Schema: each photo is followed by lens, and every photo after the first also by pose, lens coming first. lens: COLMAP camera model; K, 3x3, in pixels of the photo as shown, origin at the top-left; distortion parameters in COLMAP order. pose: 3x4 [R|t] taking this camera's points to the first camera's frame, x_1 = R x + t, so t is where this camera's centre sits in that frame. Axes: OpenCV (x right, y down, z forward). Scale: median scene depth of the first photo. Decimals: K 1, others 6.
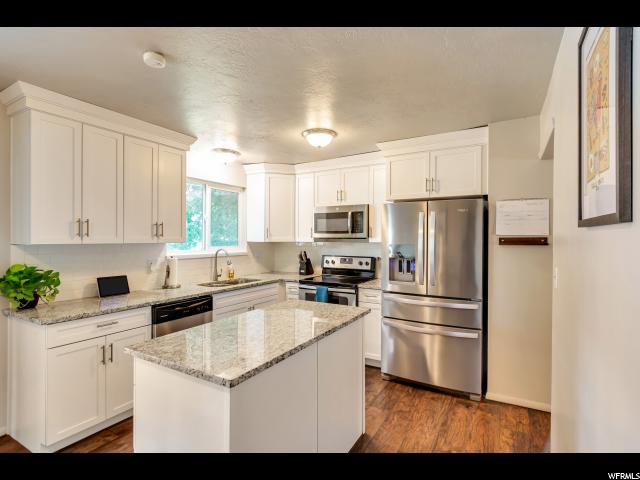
lens RADIAL K [[326.3, 0, 320.1], [0, 326.3, 238.4], [0, 0, 1]] dist [0.019057, -0.000308]
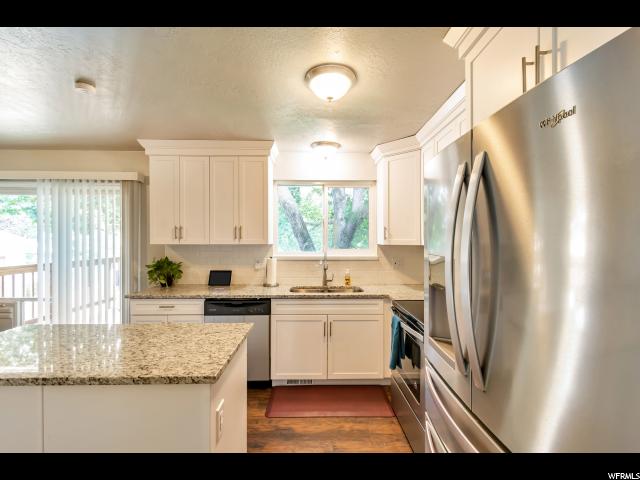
lens RADIAL K [[326.3, 0, 319.4], [0, 326.3, 234.9], [0, 0, 1]] dist [0.019057, -0.000308]
pose [[0.512582, -0.011675, -0.858559, 0.554393], [0.003247, 0.999927, -0.011659, -0.004373], [0.858632, 0.003189, 0.512582, 0.605172]]
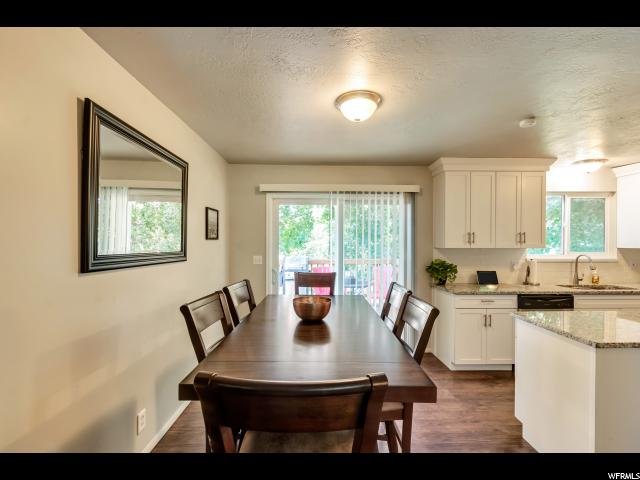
lens RADIAL K [[287.3, 0, 323.5], [0, 287.3, 244.5], [0, 0, 1]] dist [-0.000662, 0.000874]
pose [[0.521652, 0.001655, -0.853156, 0.061525], [0.000390, 0.999998, 0.002178, -0.002439], [0.853158, -0.001468, 0.521651, -0.235411]]
